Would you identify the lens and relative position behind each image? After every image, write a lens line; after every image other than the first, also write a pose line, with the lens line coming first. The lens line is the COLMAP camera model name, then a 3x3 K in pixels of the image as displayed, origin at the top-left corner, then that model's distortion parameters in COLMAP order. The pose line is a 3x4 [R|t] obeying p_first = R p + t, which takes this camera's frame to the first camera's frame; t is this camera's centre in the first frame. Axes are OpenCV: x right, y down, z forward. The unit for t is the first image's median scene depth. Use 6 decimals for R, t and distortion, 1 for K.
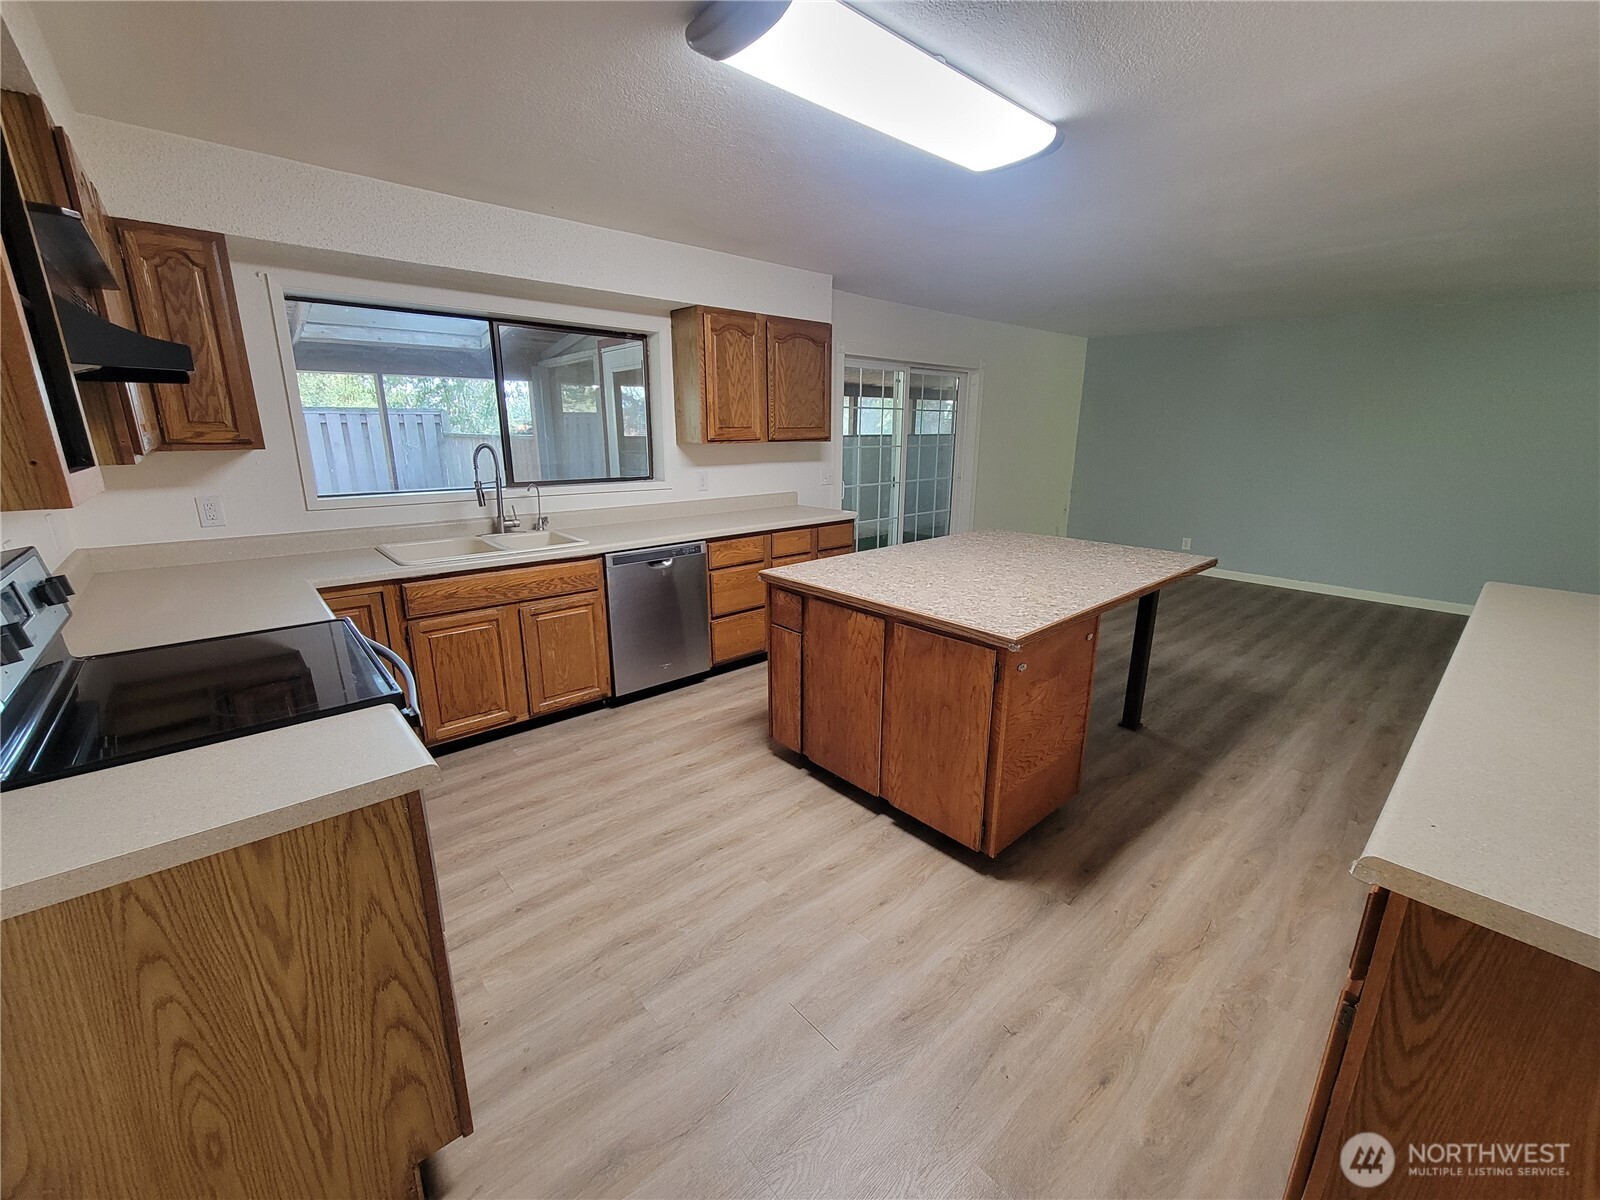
lens RADIAL K [[647.8, 0, 796.0], [0, 647.8, 598.1], [0, 0, 1]] dist [0.005471, 0.000071]
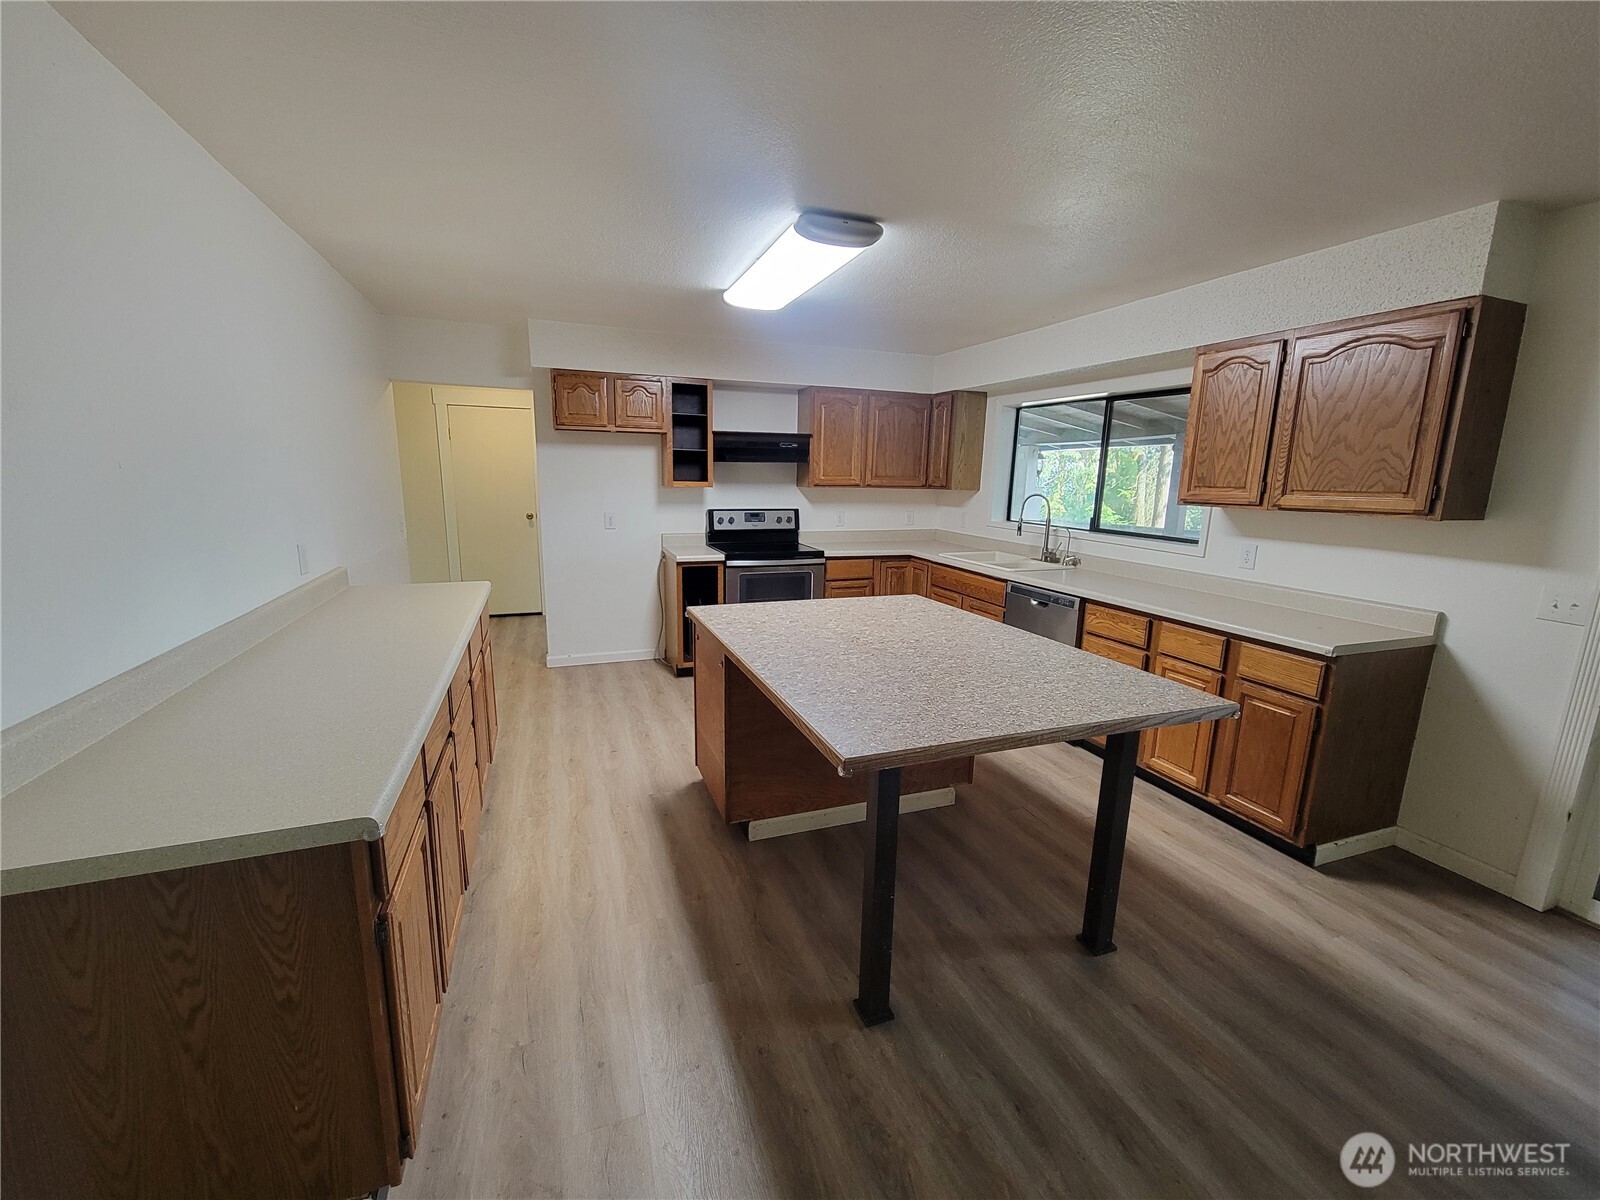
lens RADIAL K [[655.0, 0, 793.2], [0, 655.0, 598.7], [0, 0, 1]] dist [0.004004, 0.000169]
pose [[-0.360249, 0.162155, -0.918655, 0.868907], [-0.265376, 0.926274, 0.267567, -0.225272], [0.894313, 0.340180, -0.290657, 0.859328]]
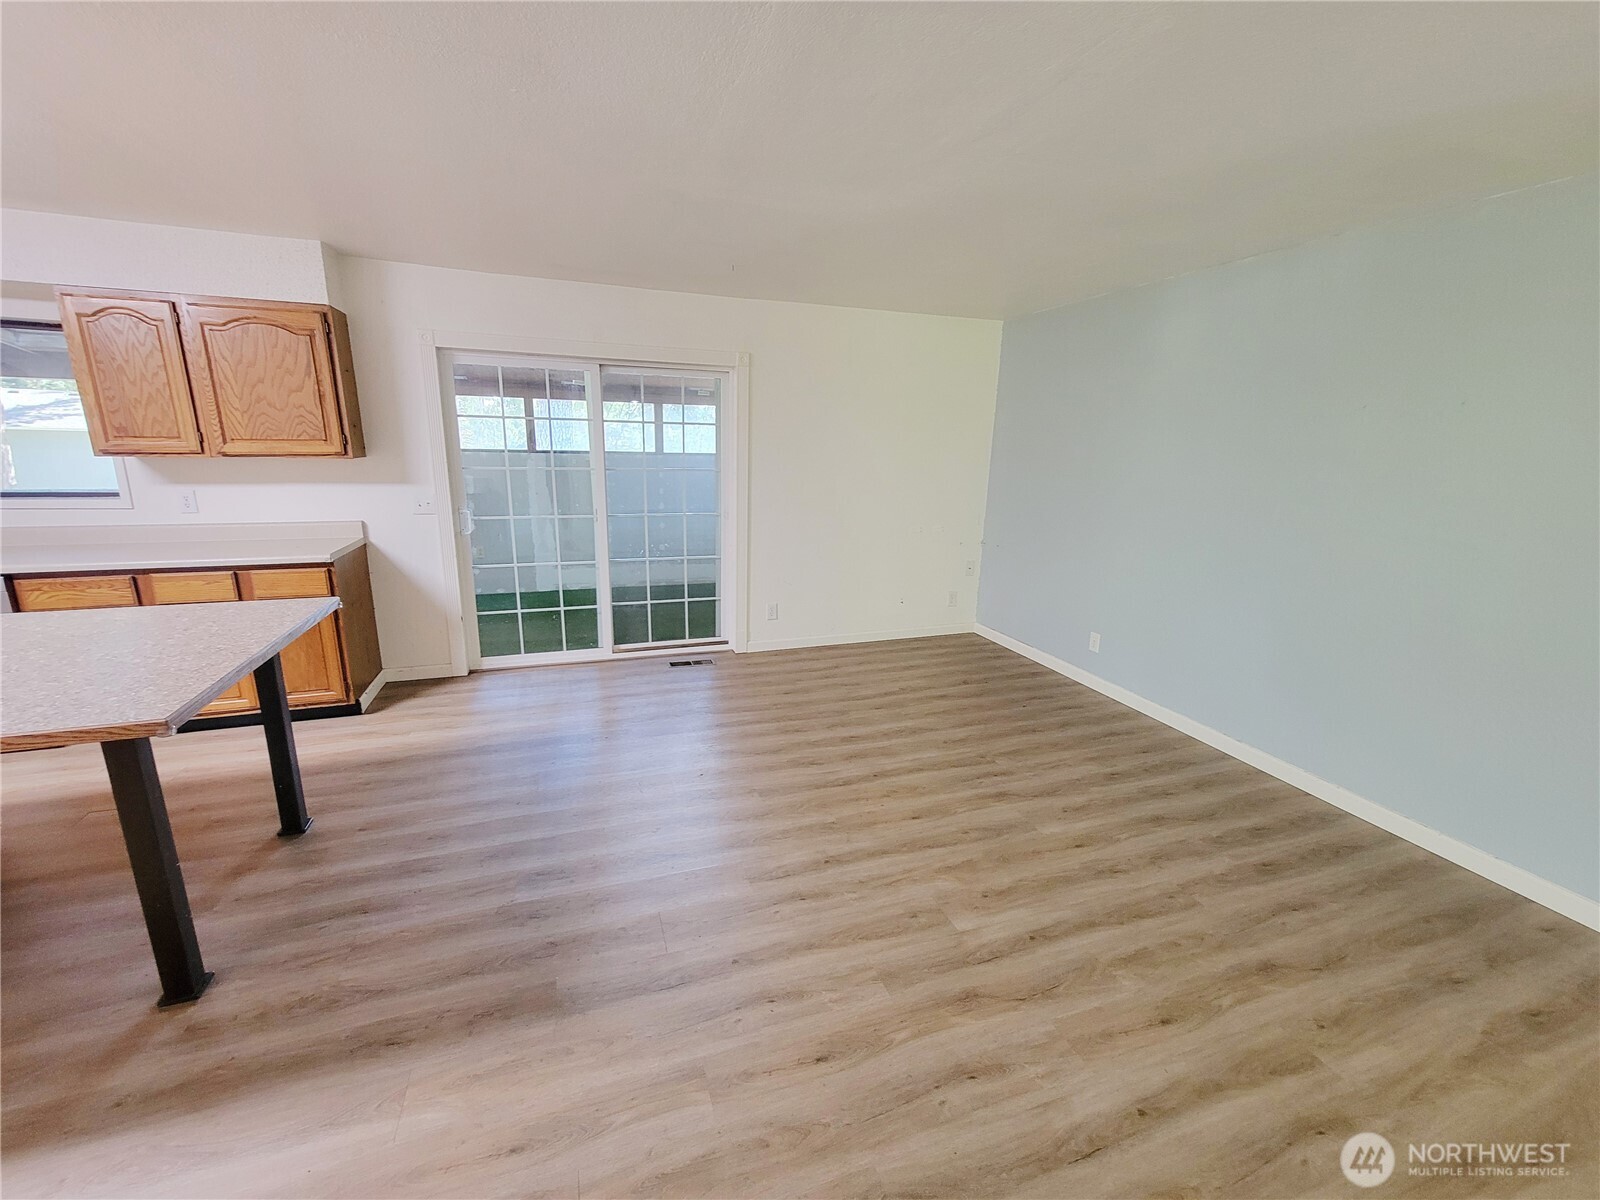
lens RADIAL K [[655.0, 0, 793.2], [0, 655.0, 598.7], [0, 0, 1]] dist [0.004004, 0.000169]
pose [[0.922861, 0.097309, -0.372637, 1.002168], [-0.109895, 0.993863, -0.012628, -0.150224], [0.369121, 0.052605, 0.927891, 0.582522]]
